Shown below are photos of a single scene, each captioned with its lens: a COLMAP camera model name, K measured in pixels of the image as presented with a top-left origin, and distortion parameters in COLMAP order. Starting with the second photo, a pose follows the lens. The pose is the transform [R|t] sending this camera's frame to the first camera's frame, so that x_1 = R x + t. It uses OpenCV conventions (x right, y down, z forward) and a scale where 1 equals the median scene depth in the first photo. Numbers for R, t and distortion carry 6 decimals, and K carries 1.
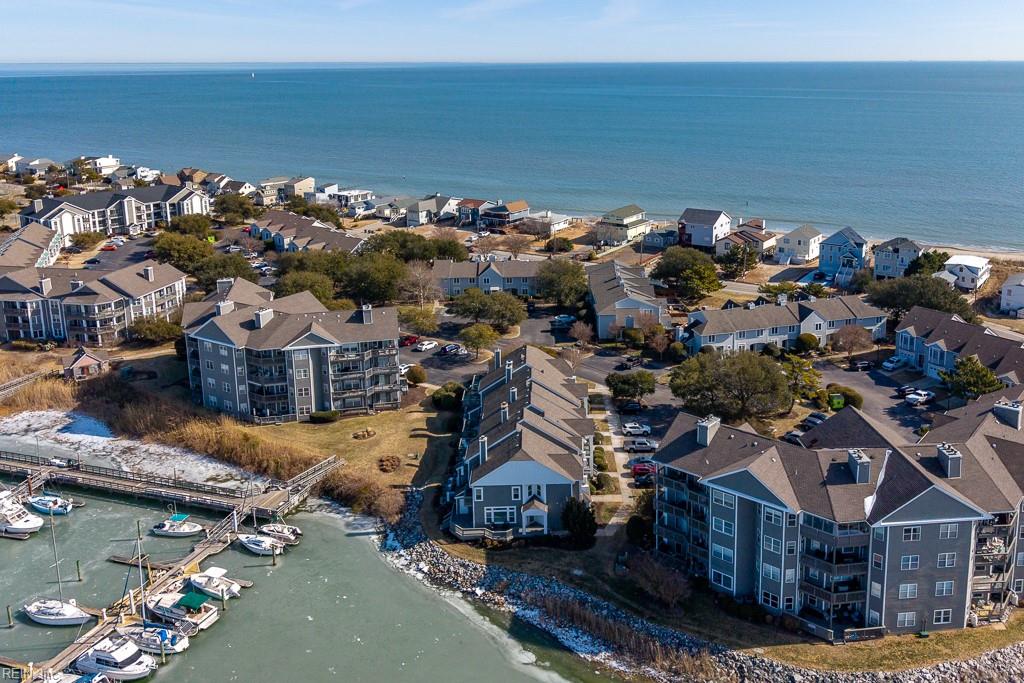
lens RADIAL K [[845.8, 0, 555.2], [0, 845.8, 235.2], [0, 0, 1]] dist [0.039769, -0.050880]
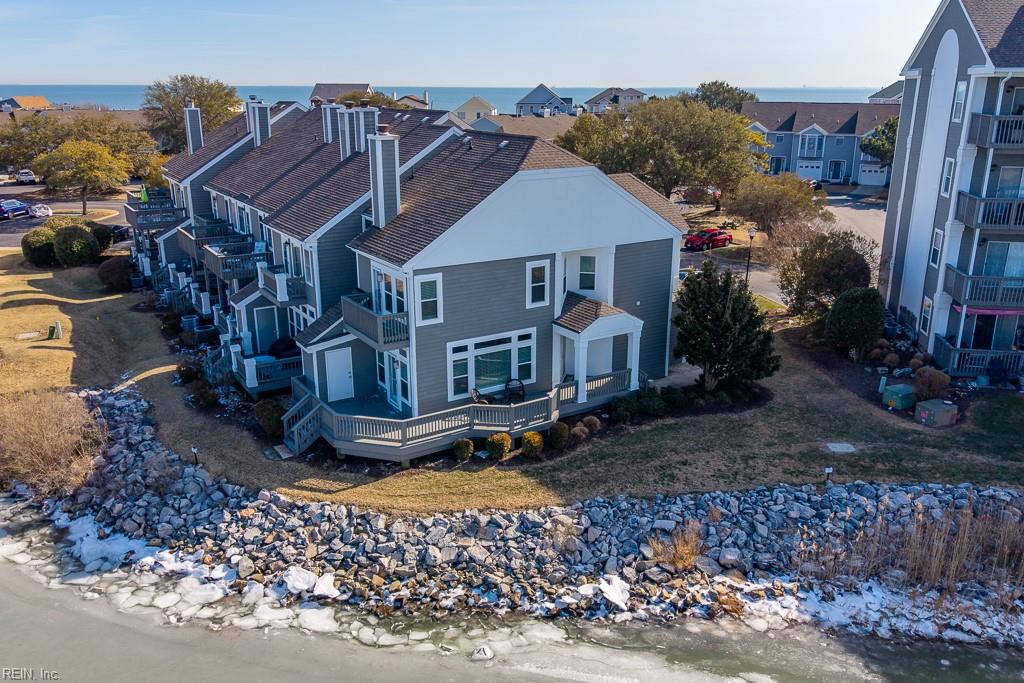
lens RADIAL K [[821.6, 0, 525.9], [0, 821.6, 356.3], [0, 0, 1]] dist [0.015866, -0.077795]
pose [[0.847602, -0.141584, 0.511394, -0.205485], [0.081786, 0.987087, 0.137729, 0.288790], [-0.524291, -0.074914, 0.848237, 0.747457]]
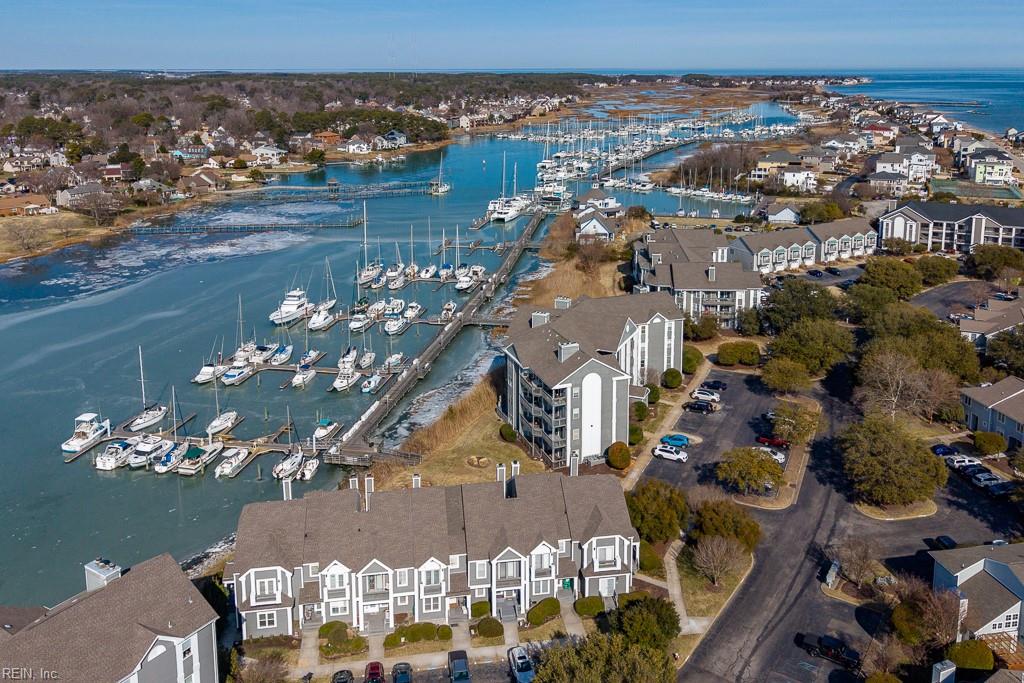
lens RADIAL K [[797.5, 0, 514.7], [0, 797.5, 286.0], [0, 0, 1]] dist [0.071578, -0.073049]
pose [[0.147142, 0.258182, -0.954825, 0.726041], [-0.195406, 0.953895, 0.227818, -0.201377], [0.969621, 0.153056, 0.190809, 1.072965]]
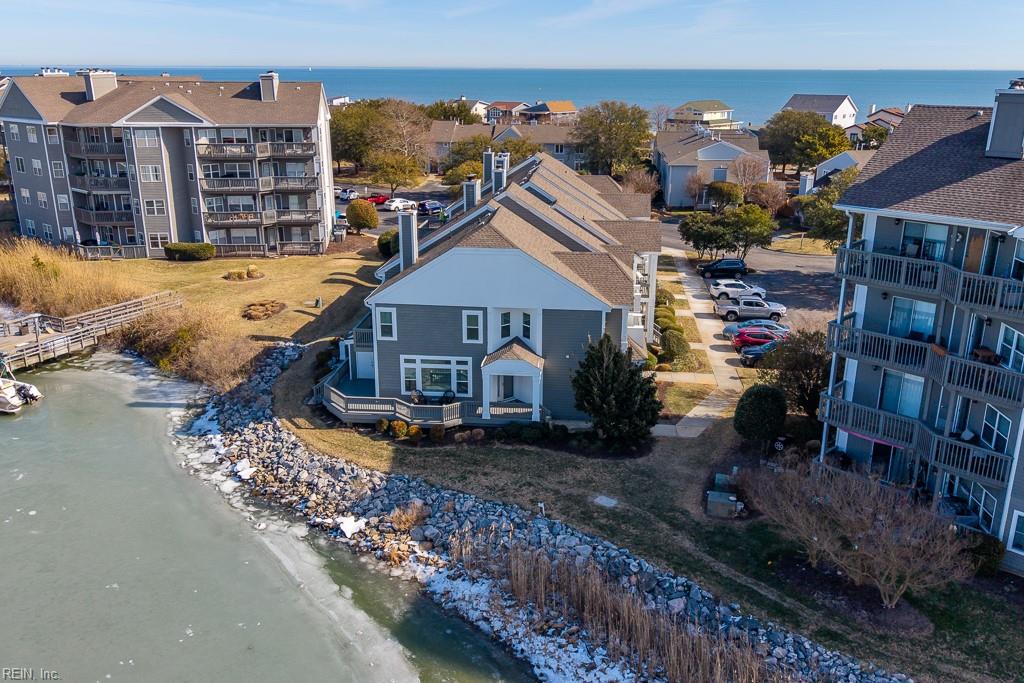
lens RADIAL K [[862.3, 0, 512.0], [0, 862.3, 341.5], [0, 0, 1]] dist [0.009342, 0.000590]
pose [[0.992424, 0.059288, -0.107605, 0.020484], [-0.047081, 0.992520, 0.112636, 0.261707], [0.113478, -0.106716, 0.987793, 0.572450]]
